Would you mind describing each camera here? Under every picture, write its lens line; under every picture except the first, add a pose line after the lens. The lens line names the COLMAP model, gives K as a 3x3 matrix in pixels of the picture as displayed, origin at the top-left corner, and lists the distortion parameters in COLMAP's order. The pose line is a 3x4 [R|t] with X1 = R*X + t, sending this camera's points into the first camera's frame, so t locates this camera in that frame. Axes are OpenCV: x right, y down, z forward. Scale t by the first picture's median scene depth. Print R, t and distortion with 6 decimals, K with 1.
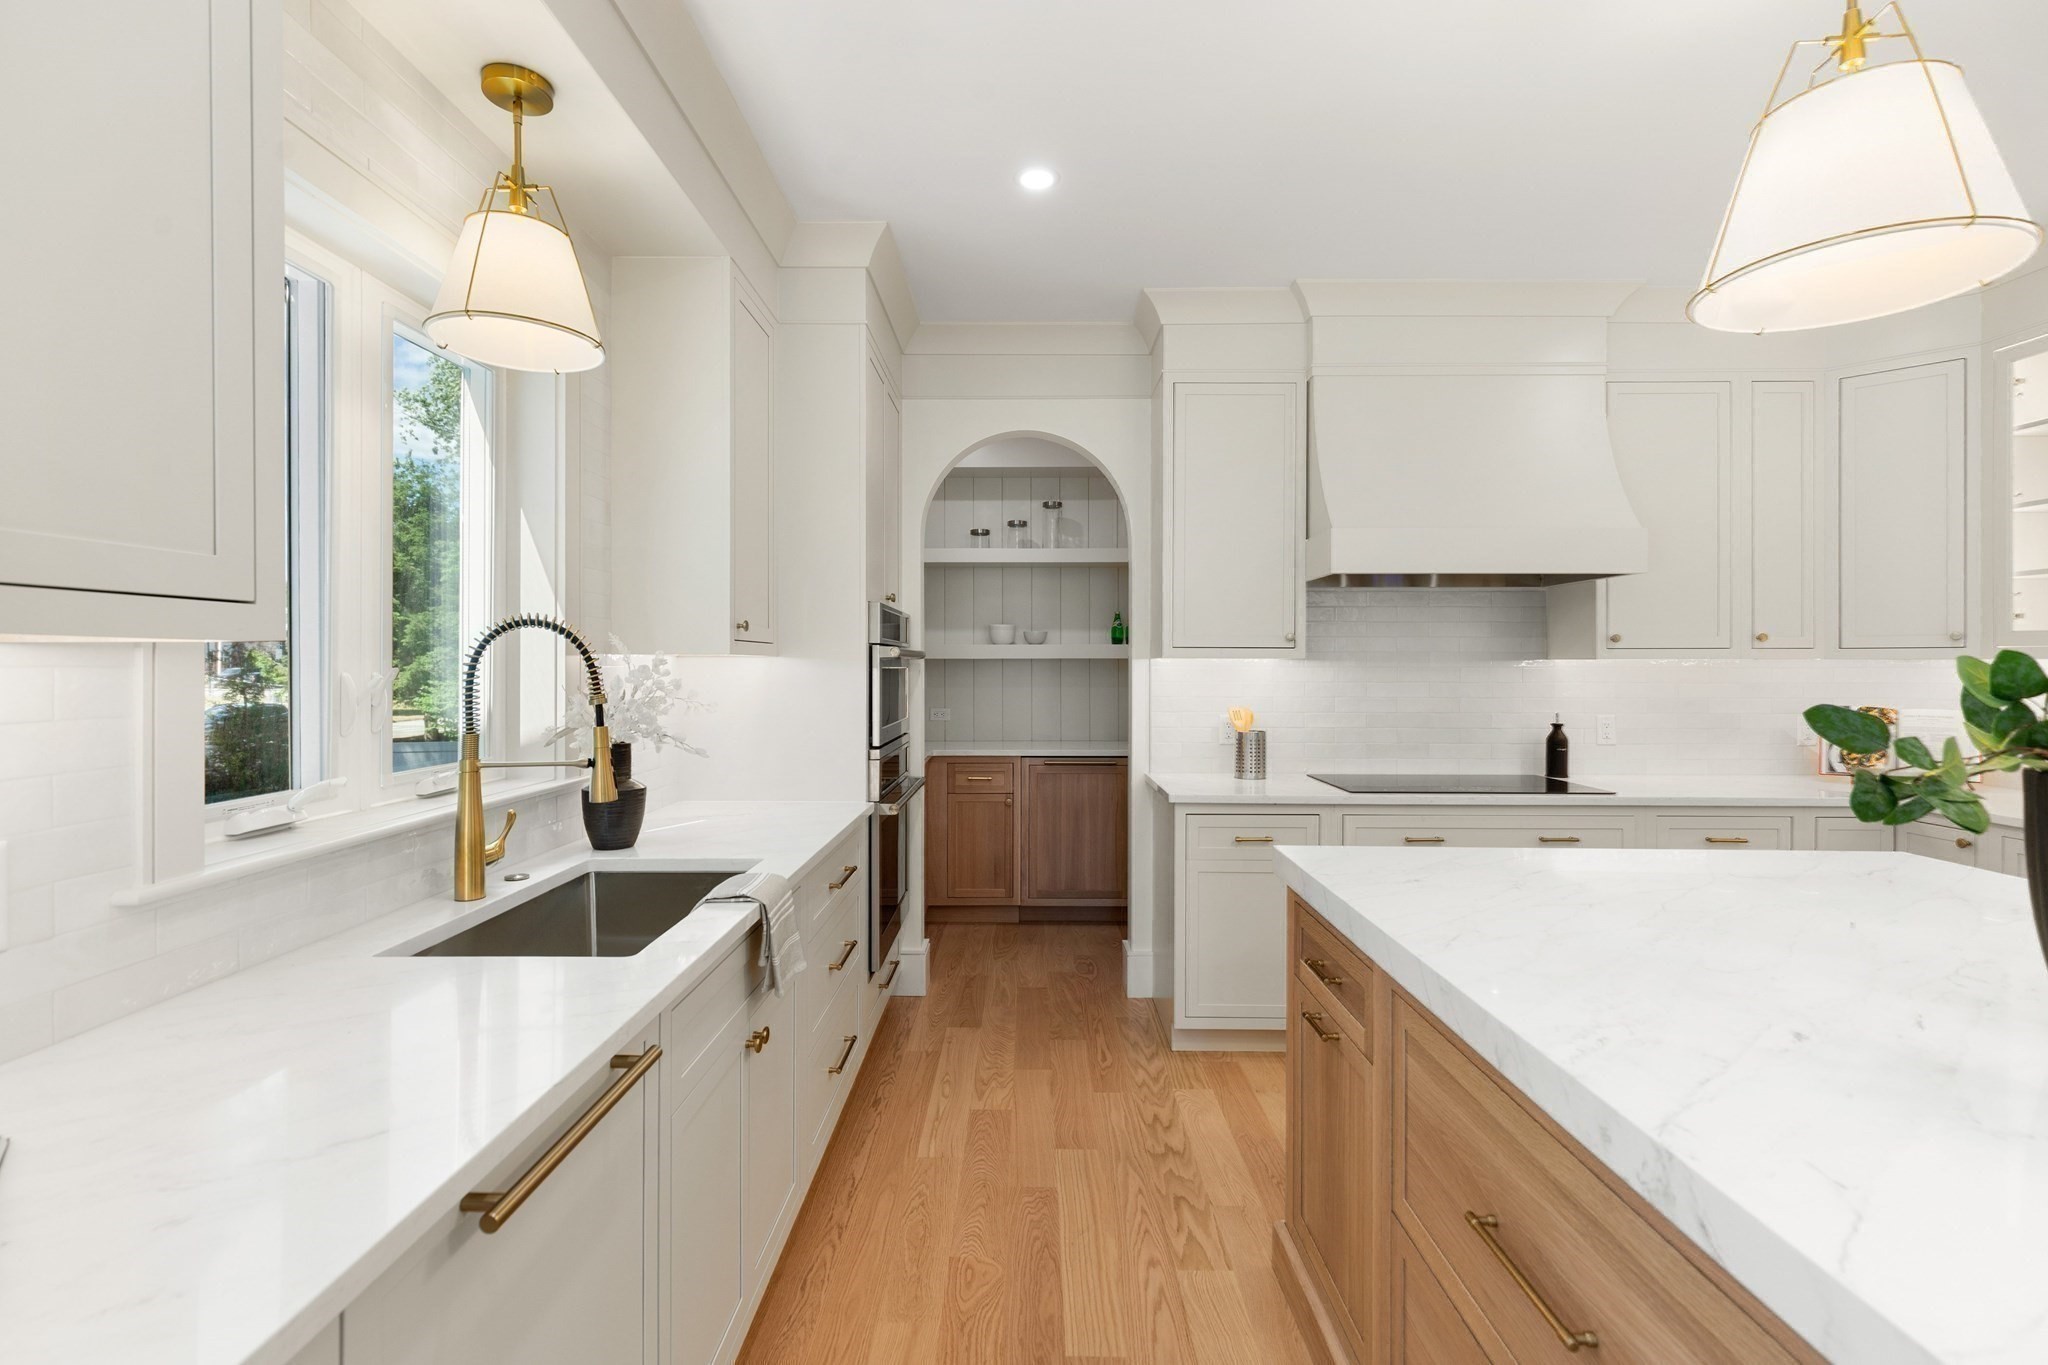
lens RADIAL K [[917.0, 0, 1024.0], [0, 917.0, 682.5], [0, 0, 1]] dist [0.001594, 0.000276]
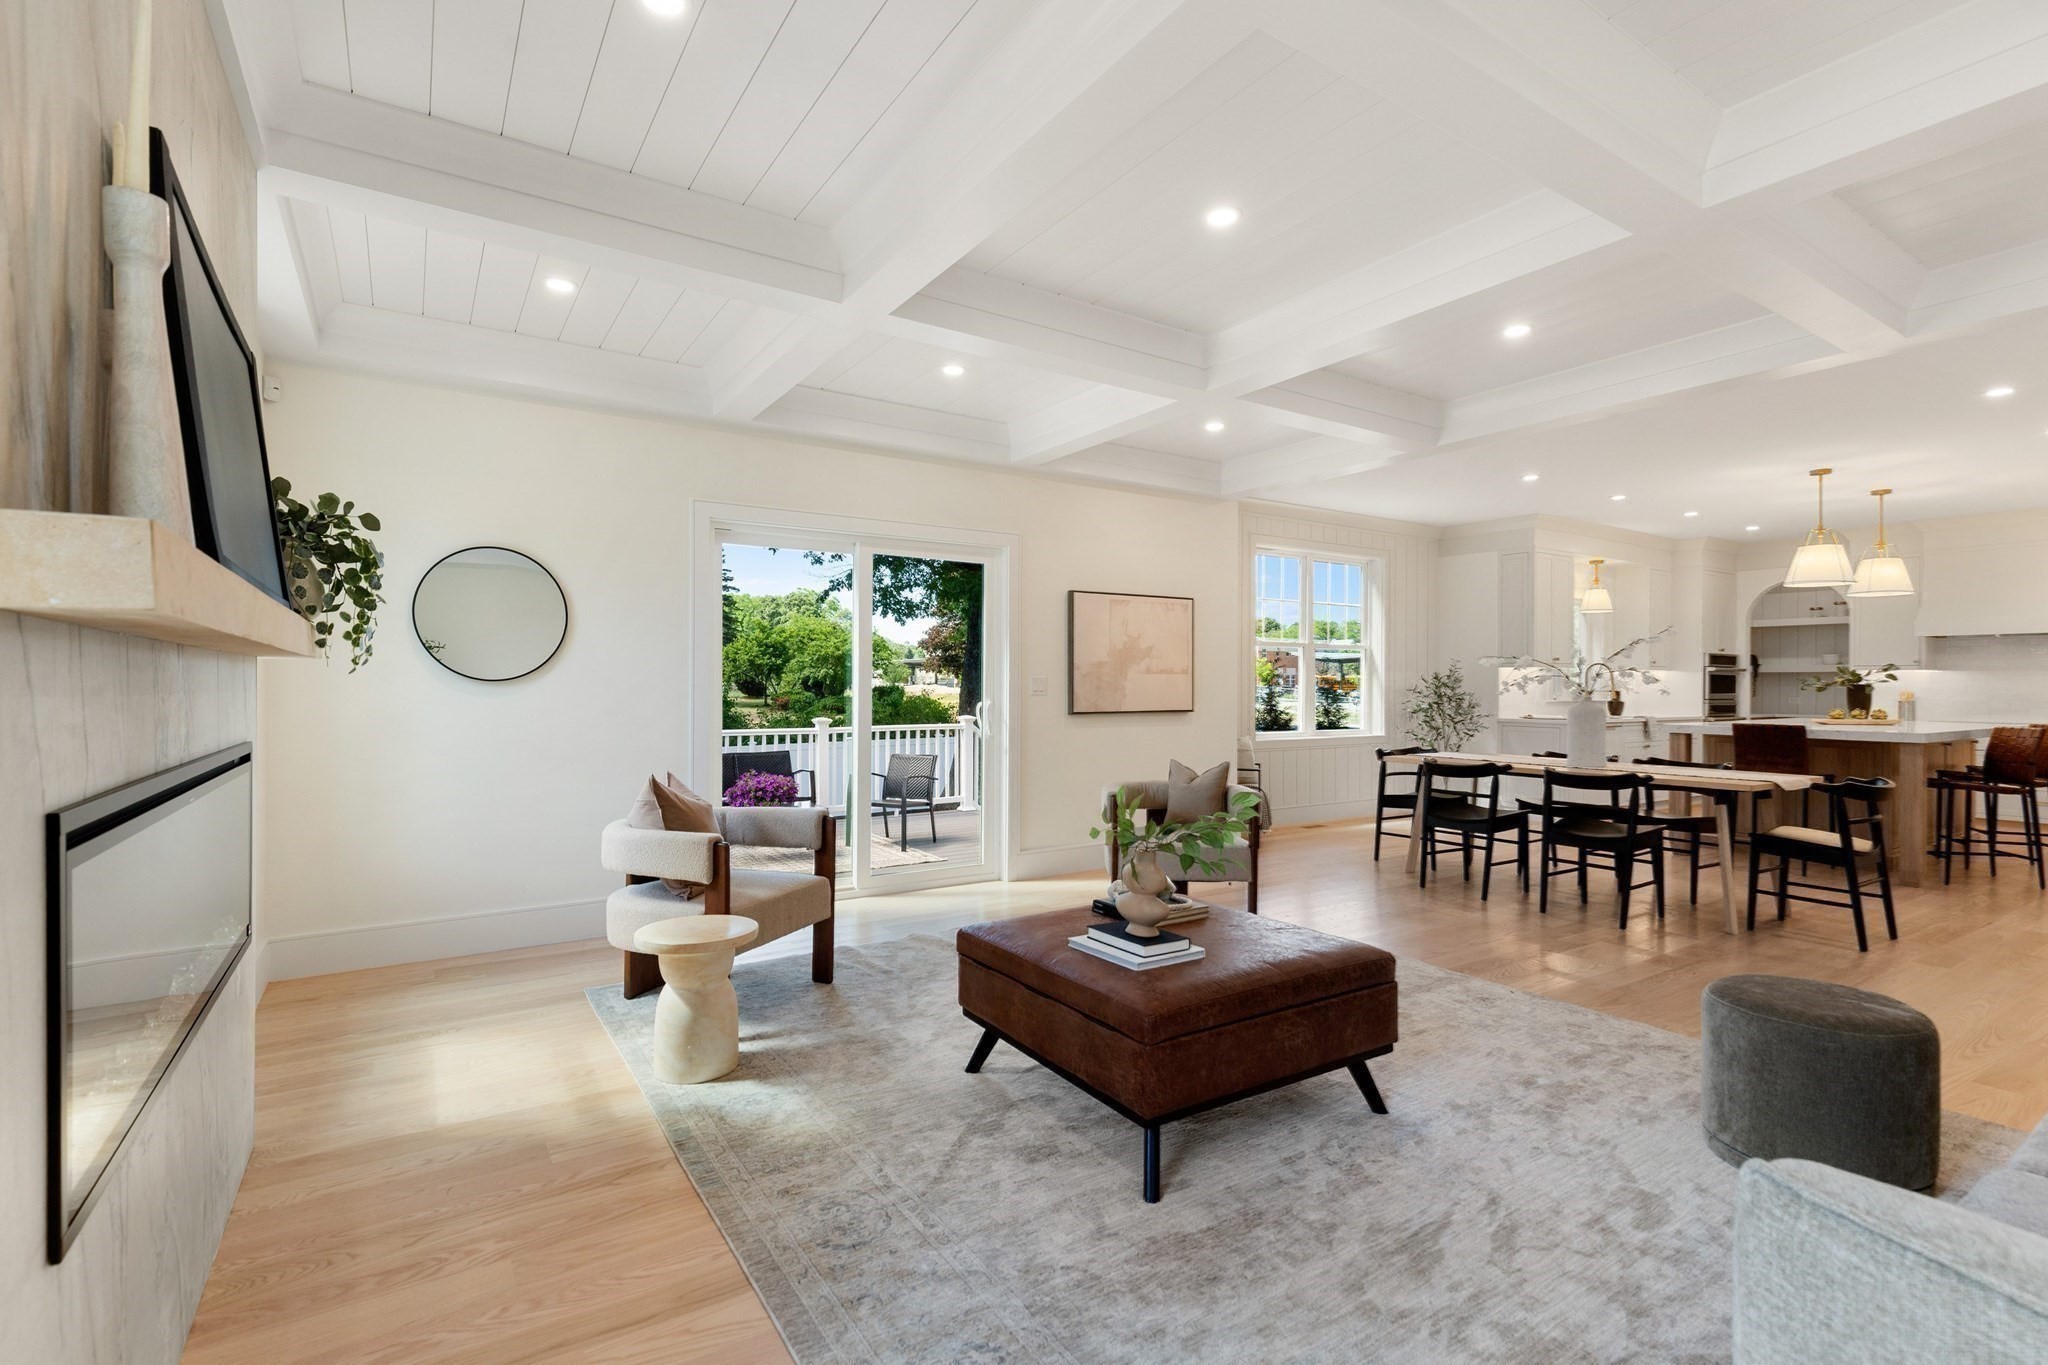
lens RADIAL K [[917.0, 0, 1024.0], [0, 917.0, 682.5], [0, 0, 1]] dist [0.001594, 0.000276]
pose [[0.549750, -0.004428, -0.835318, 1.033263], [-0.019061, 0.999659, -0.017844, 0.097443], [0.835112, 0.025732, 0.549478, -2.222700]]
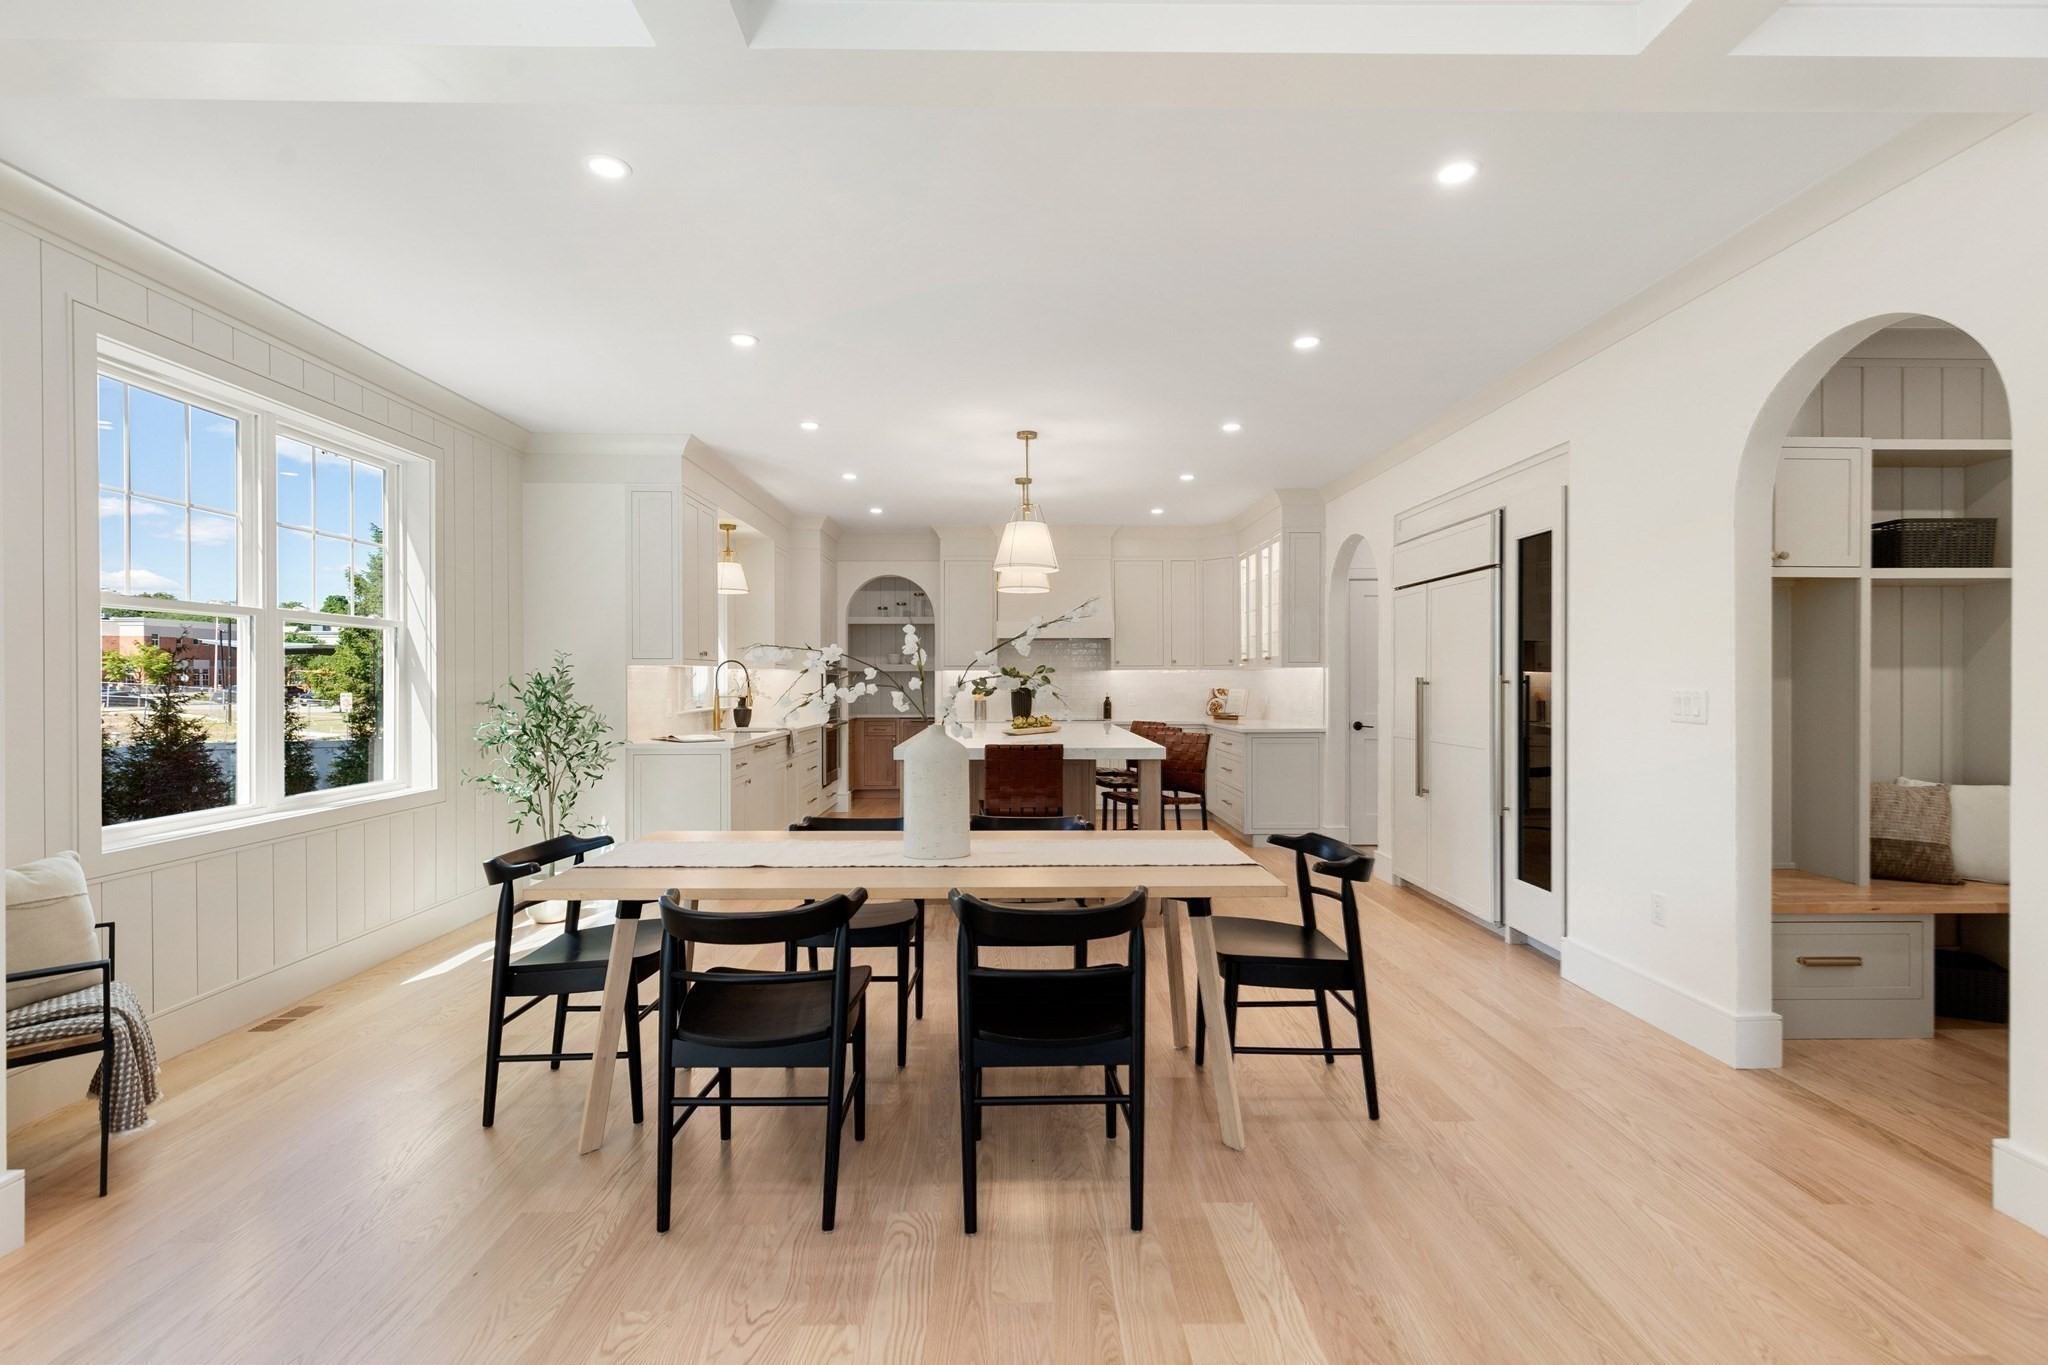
lens RADIAL K [[917.0, 0, 1024.0], [0, 917.0, 682.5], [0, 0, 1]] dist [0.001594, 0.000276]
pose [[0.999678, -0.007648, 0.024212, 0.285603], [0.008112, 0.999784, -0.019126, 0.053226], [-0.024061, 0.019316, 0.999524, -1.362587]]
